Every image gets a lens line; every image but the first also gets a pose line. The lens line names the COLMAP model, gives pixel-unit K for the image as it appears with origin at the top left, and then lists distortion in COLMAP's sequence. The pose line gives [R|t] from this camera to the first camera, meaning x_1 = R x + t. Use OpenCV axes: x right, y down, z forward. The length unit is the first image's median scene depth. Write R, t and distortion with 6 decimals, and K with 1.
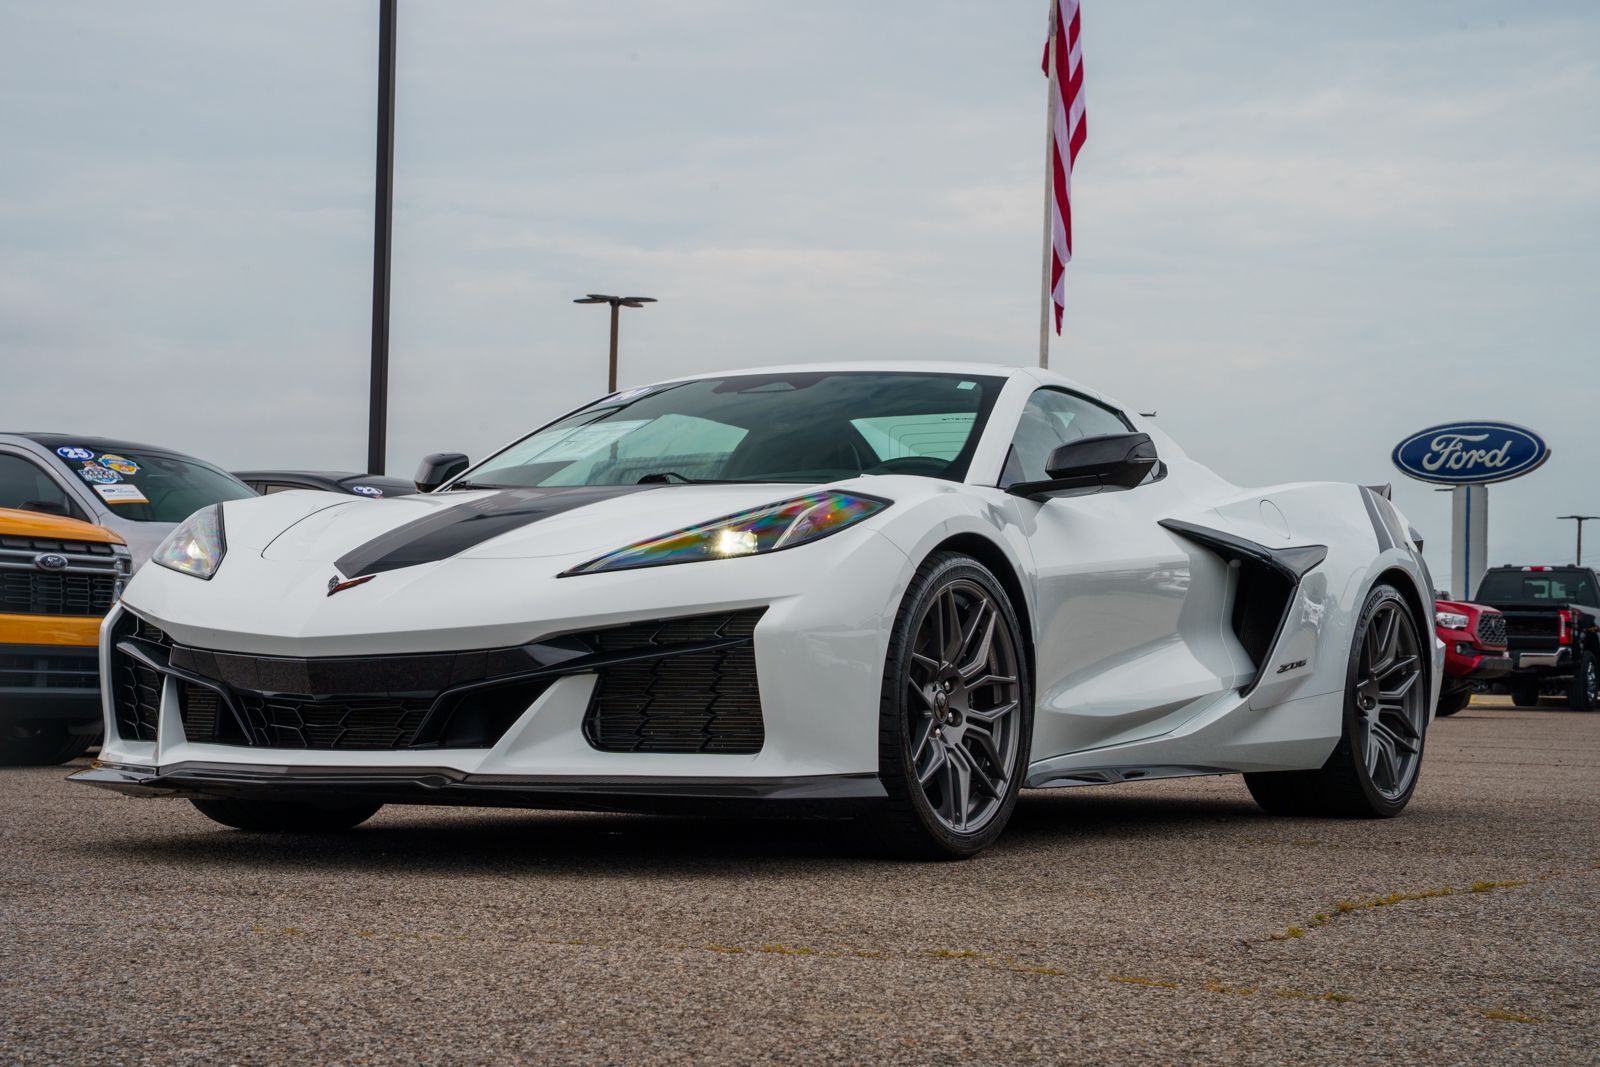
lens RADIAL K [[3002.4, 0, 798.5], [0, 3002.4, 584.3], [0, 0, 1]] dist [0.262010, 0.458355]
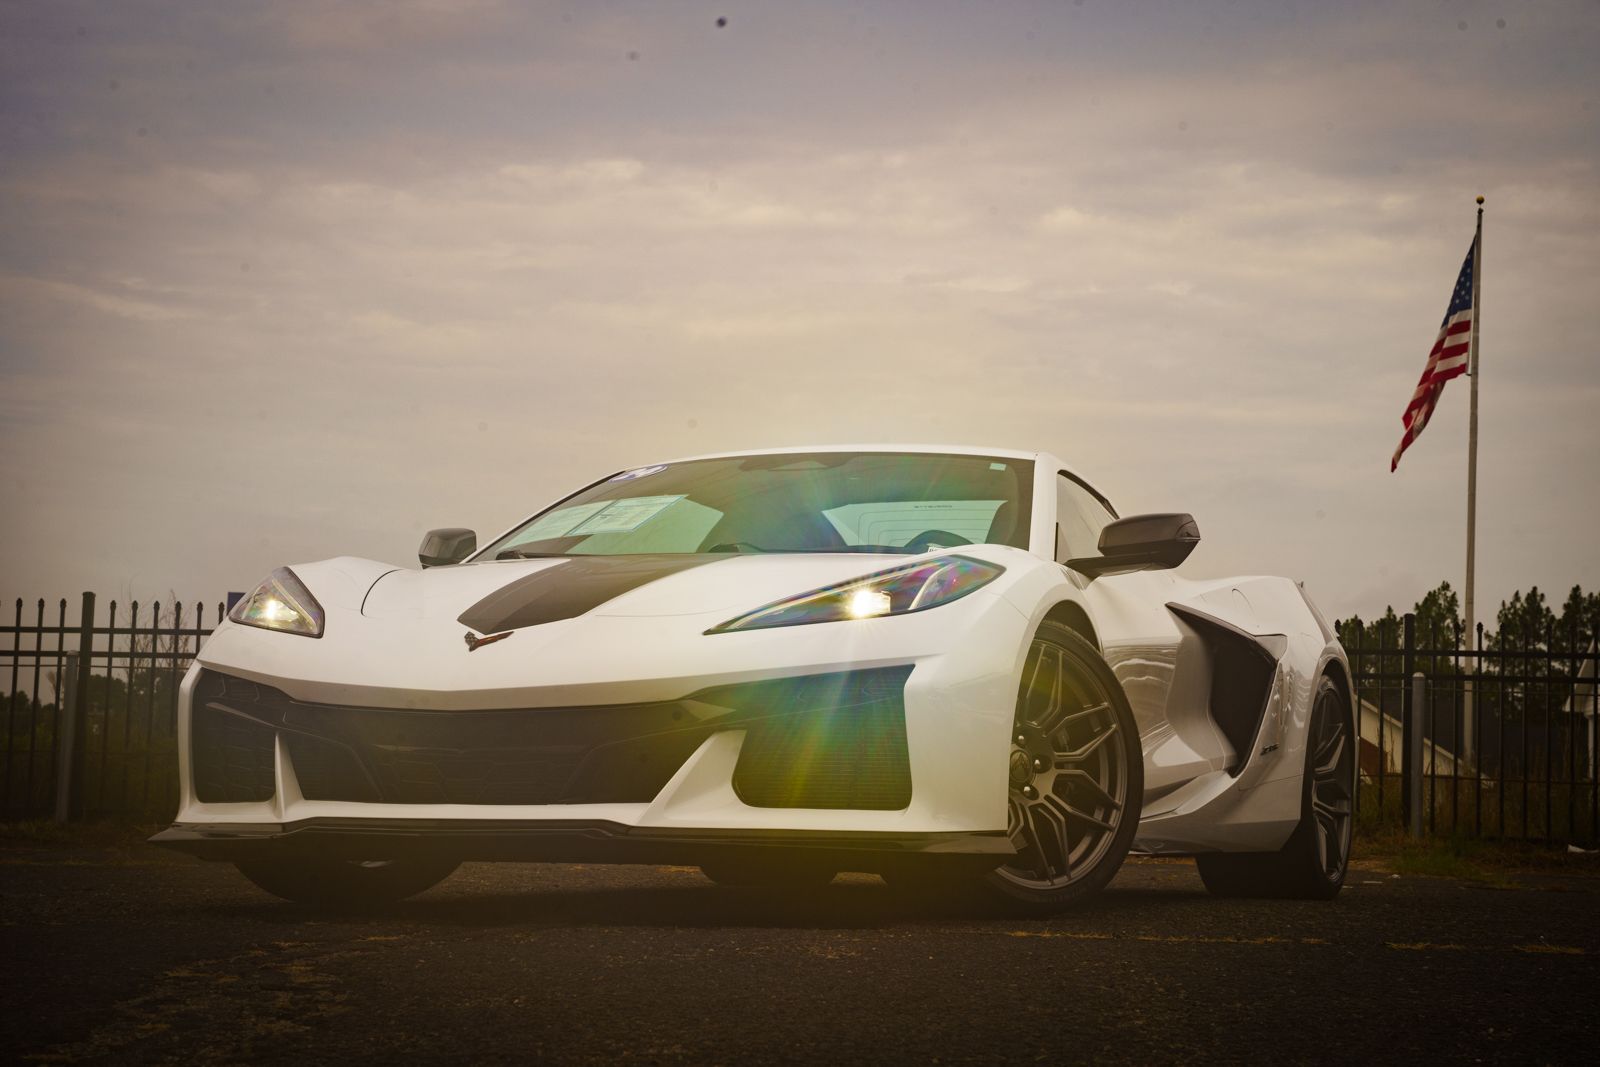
lens RADIAL K [[3002.4, 0, 798.5], [0, 3002.4, 584.3], [0, 0, 1]] dist [0.262010, 0.458355]
pose [[0.990553, 0.015293, 0.136273, -0.173805], [-0.009046, 0.998885, -0.046343, 0.025549], [-0.136830, 0.044673, 0.989587, -0.005130]]
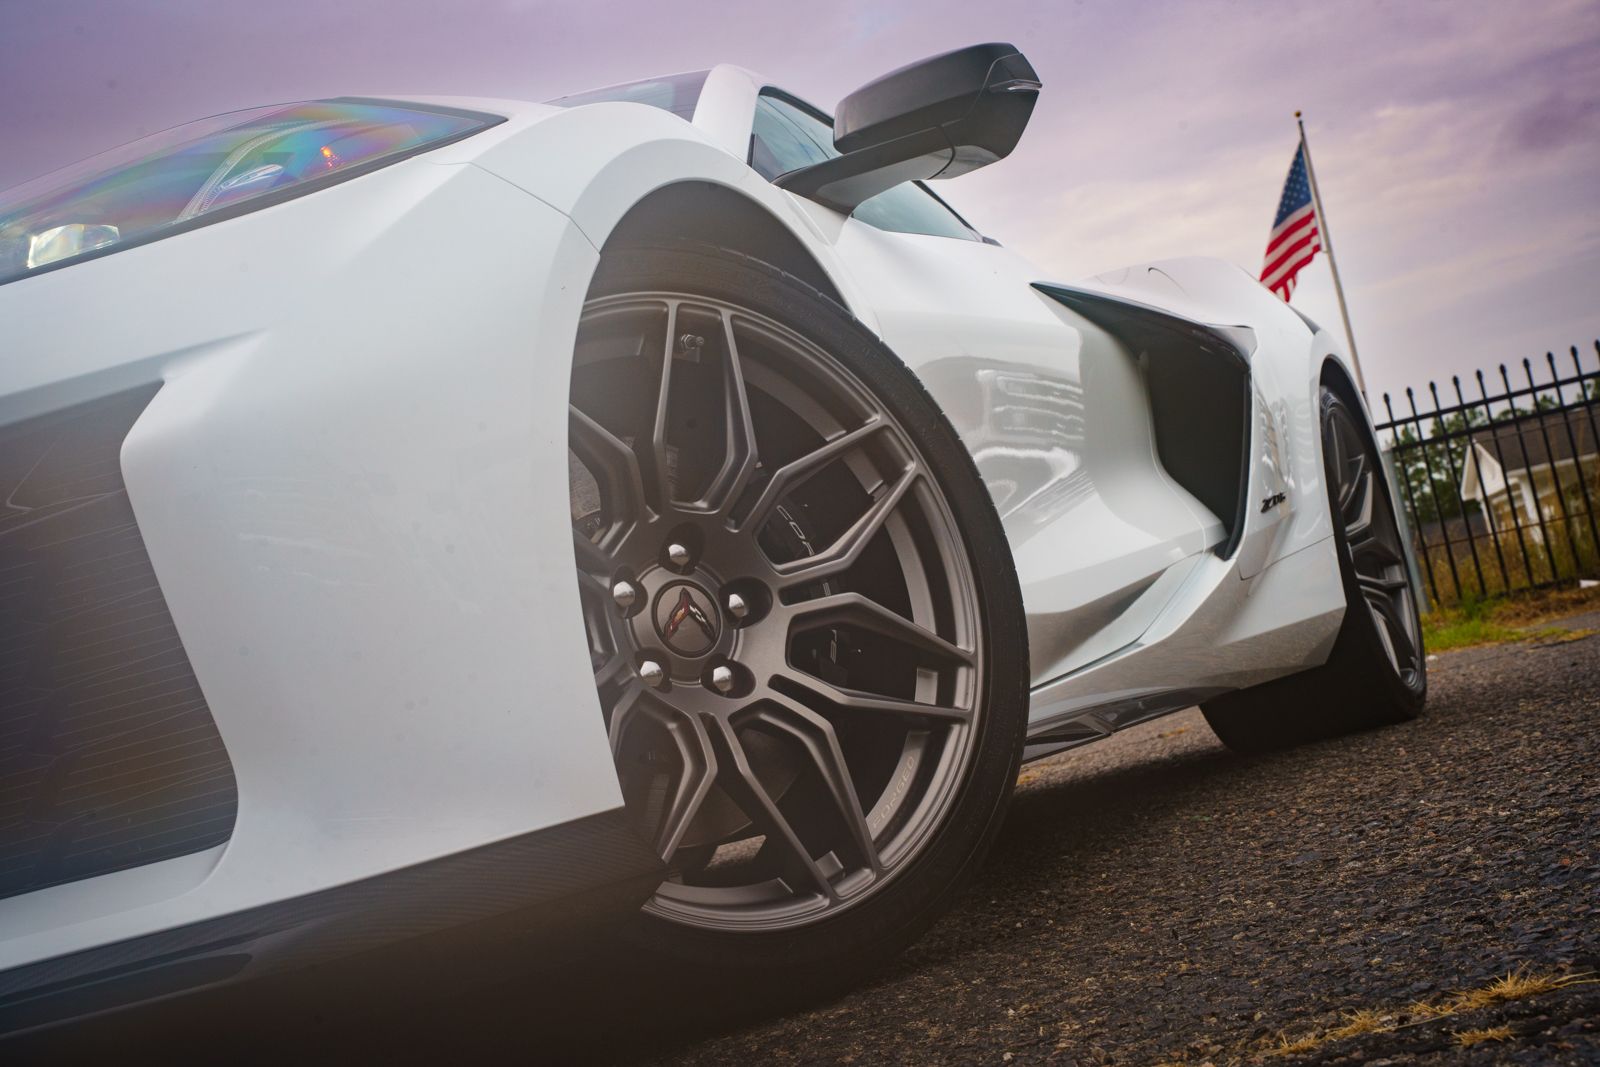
lens RADIAL K [[2257.5, 0, 800.3], [0, 2257.5, 586.6], [0, 0, 1]] dist [0.024635, 0.048570]
pose [[0.966714, -0.234029, 0.103416, 0.023714], [0.239371, 0.969997, -0.042508, 0.050702], [-0.090365, 0.065848, 0.993729, 0.696636]]
